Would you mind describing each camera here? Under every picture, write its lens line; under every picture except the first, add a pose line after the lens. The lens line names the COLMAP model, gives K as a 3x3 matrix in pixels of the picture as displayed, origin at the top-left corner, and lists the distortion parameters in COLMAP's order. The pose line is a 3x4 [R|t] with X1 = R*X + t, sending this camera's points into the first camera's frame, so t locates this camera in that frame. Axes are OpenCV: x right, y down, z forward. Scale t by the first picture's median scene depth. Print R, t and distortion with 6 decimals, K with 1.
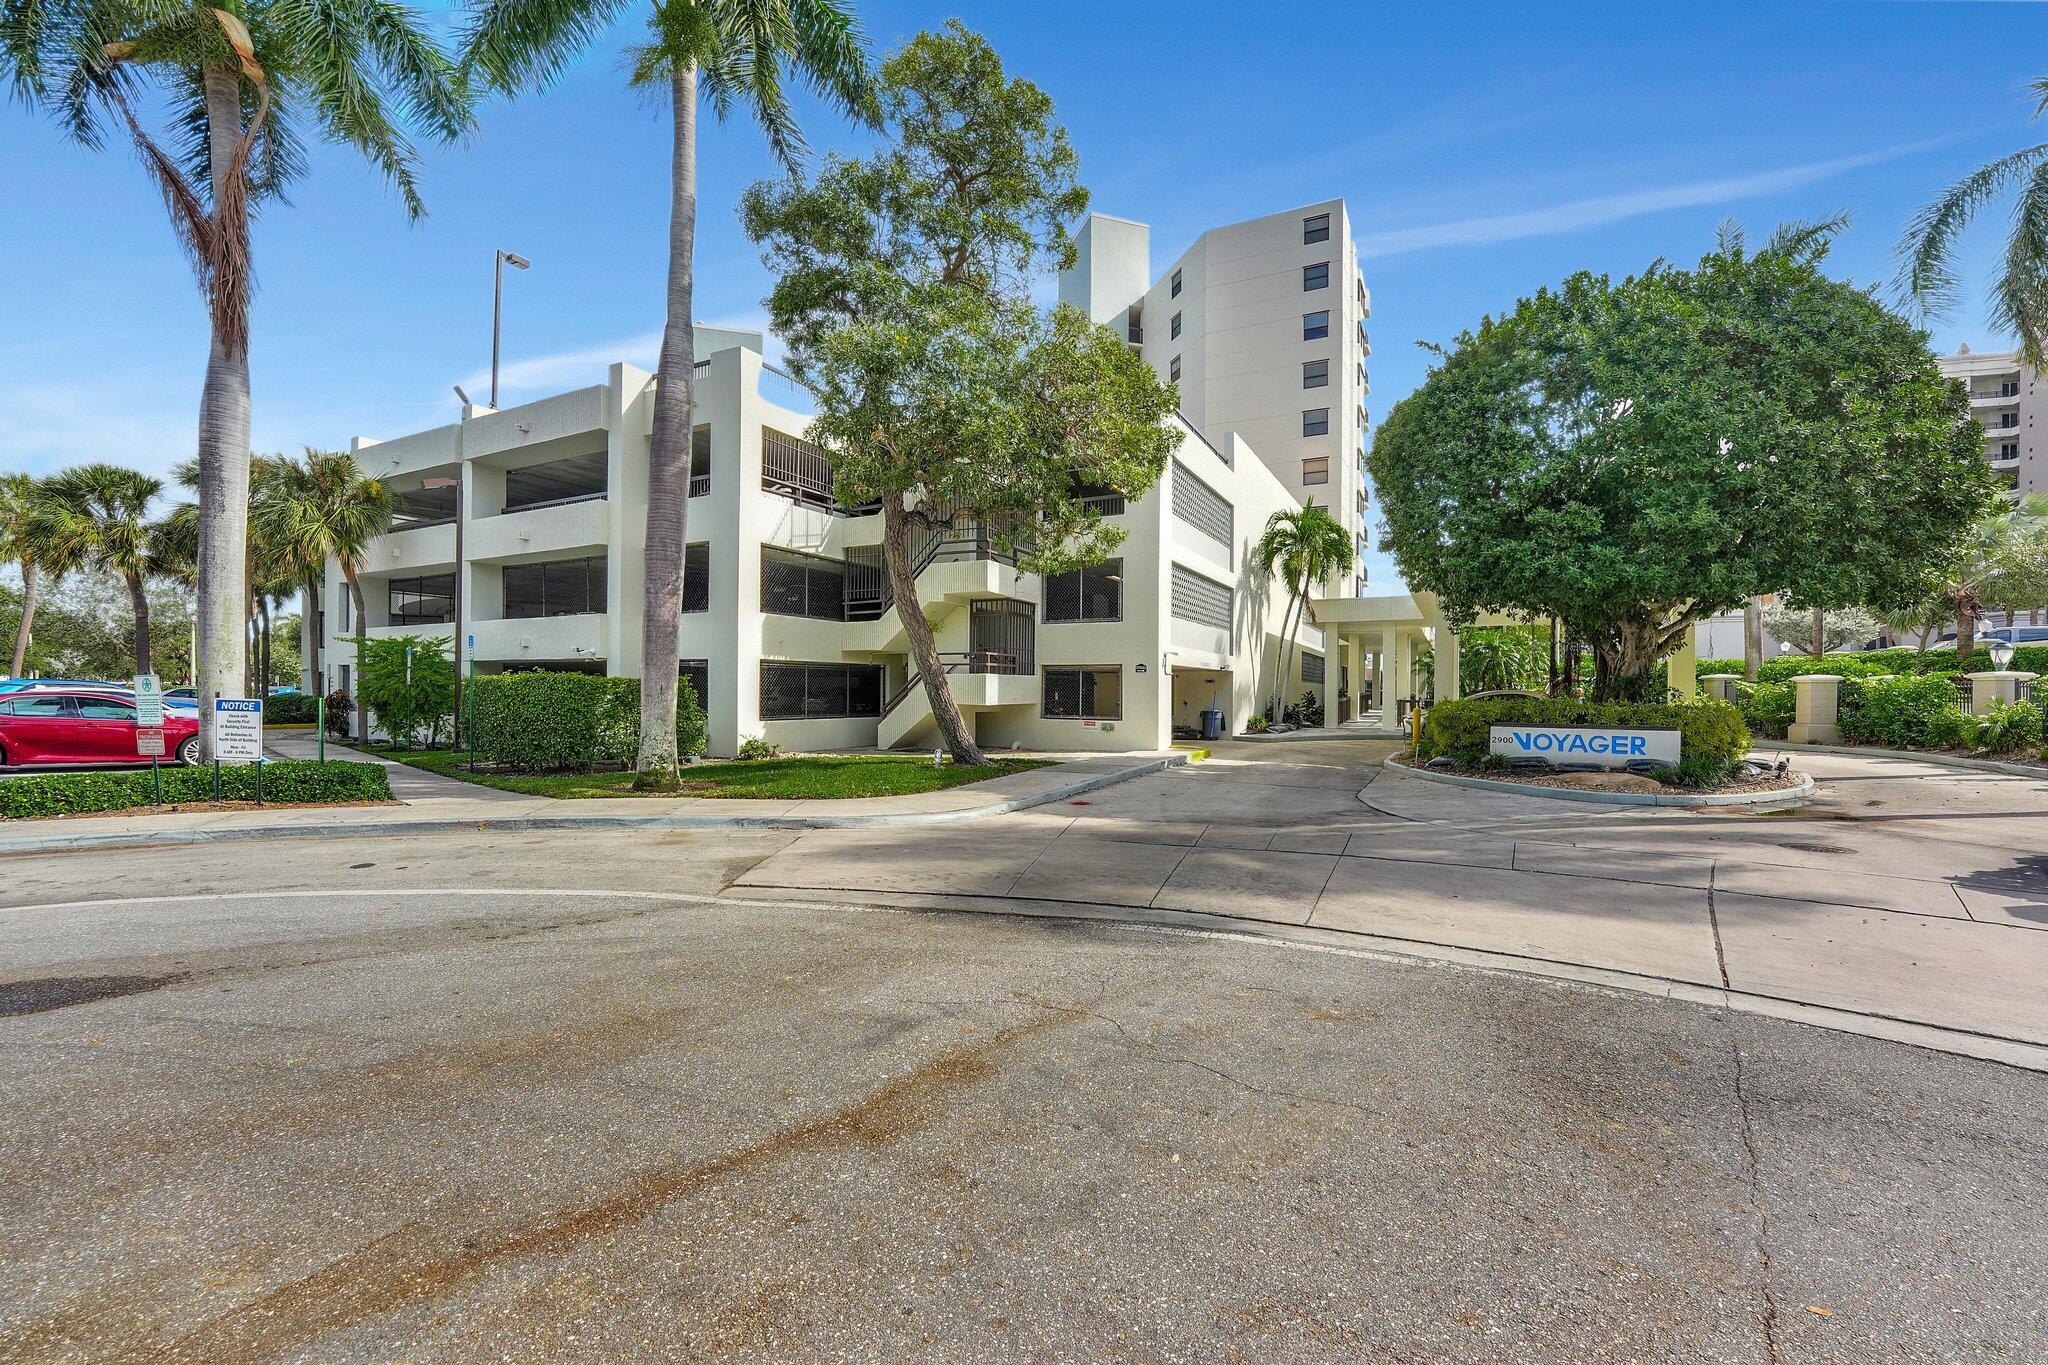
lens RADIAL K [[842.2, 0, 1021.7], [0, 842.2, 681.4], [0, 0, 1]] dist [-0.035817, 0.002777]
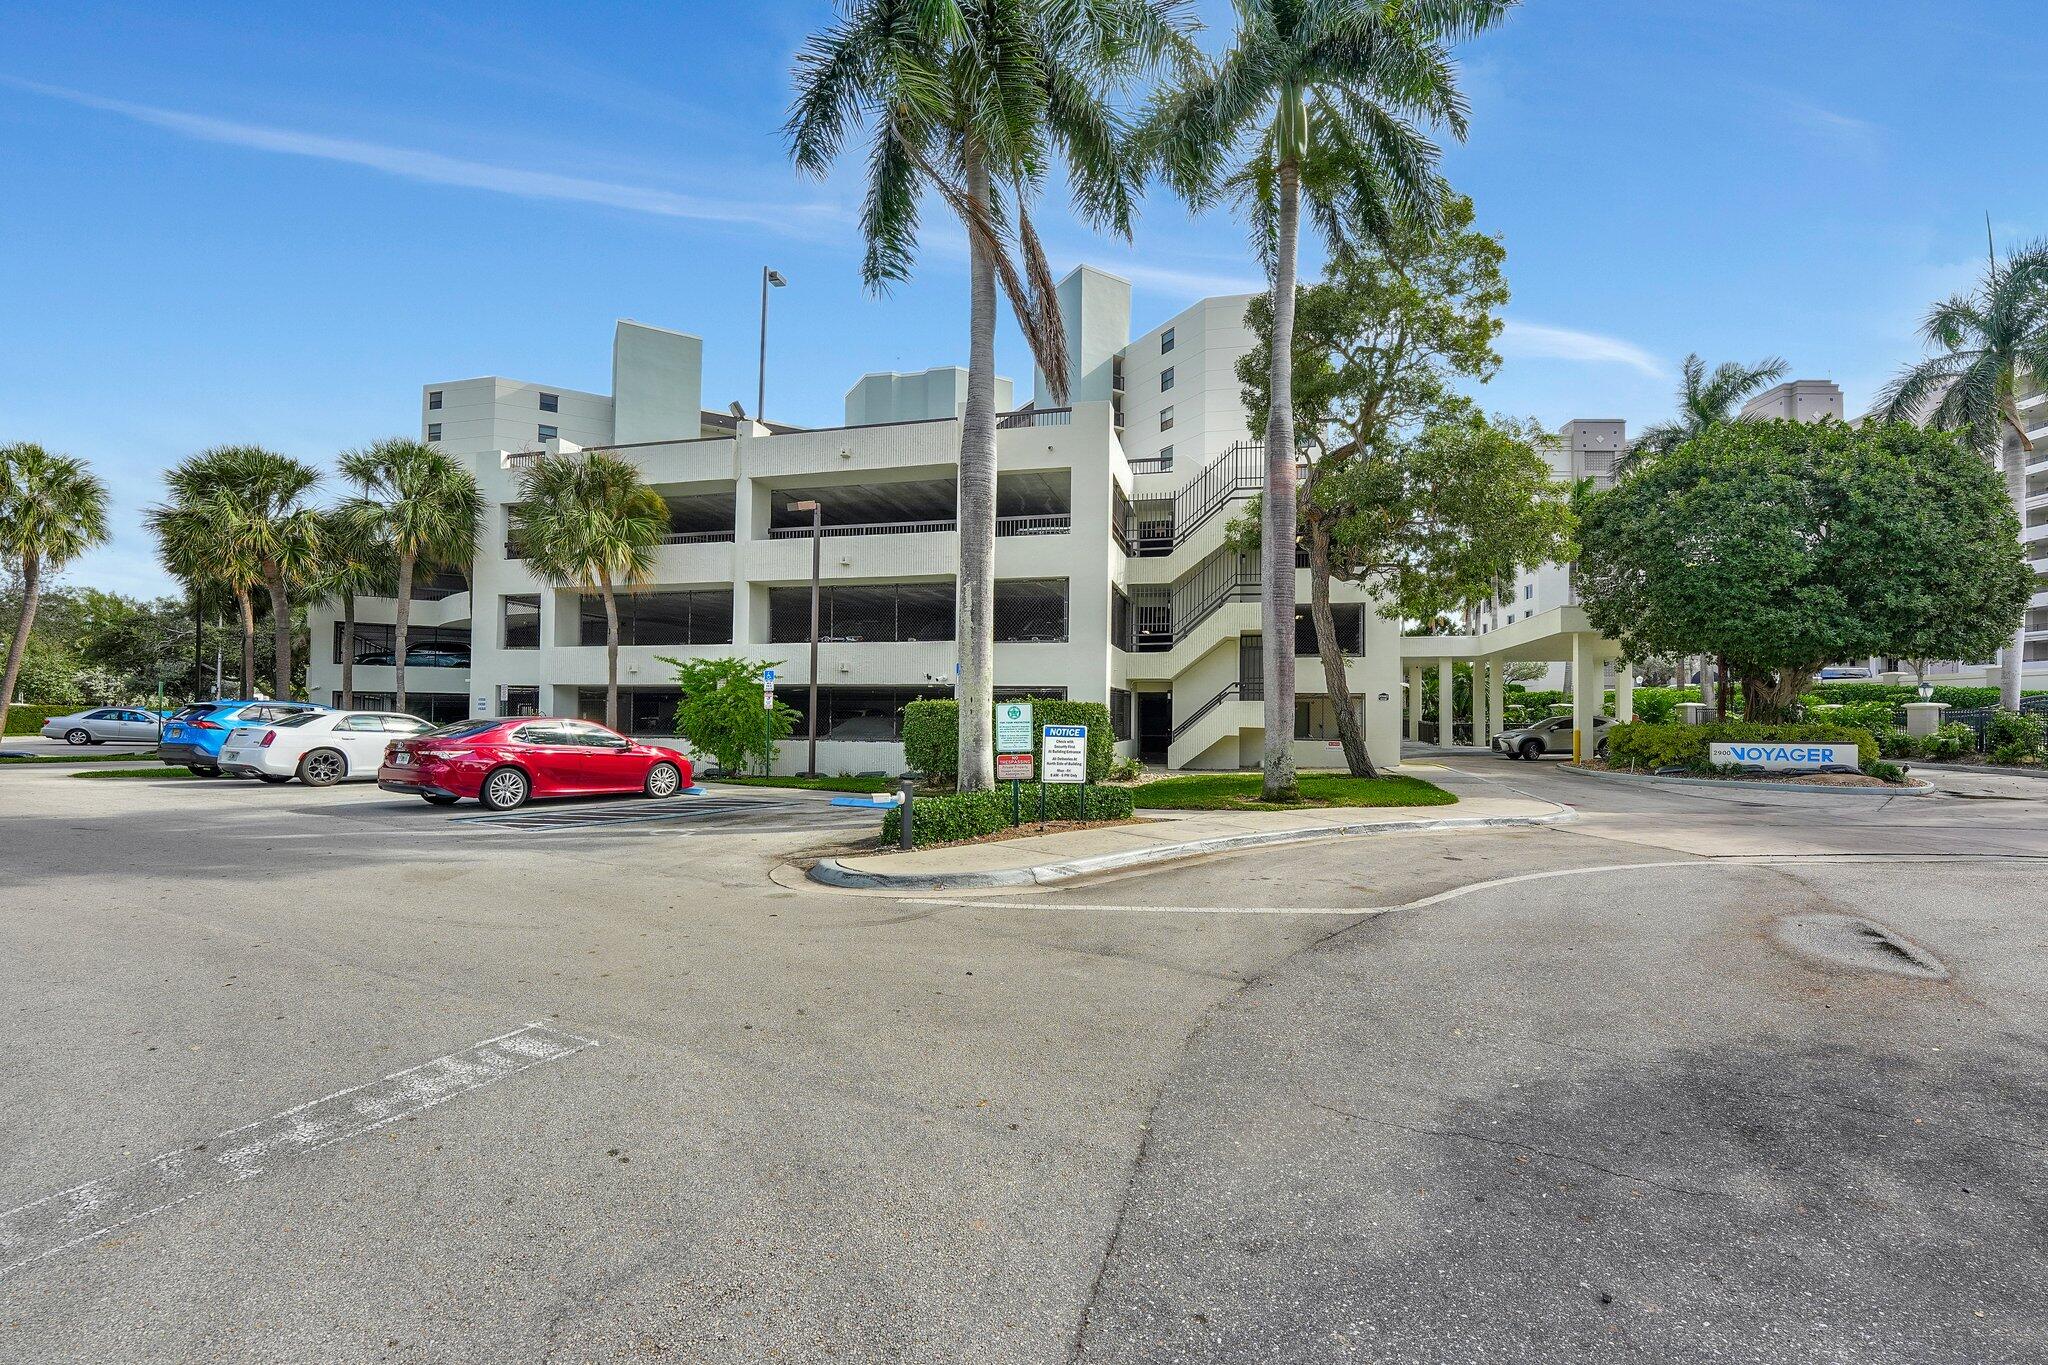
lens RADIAL K [[842.2, 0, 1035.6], [0, 842.2, 687.7], [0, 0, 1]] dist [-0.035817, 0.002777]
pose [[0.971587, 0.009036, 0.236508, -0.677108], [-0.004272, 0.999778, -0.020650, -0.002623], [-0.236642, 0.019053, 0.971410, -0.032571]]
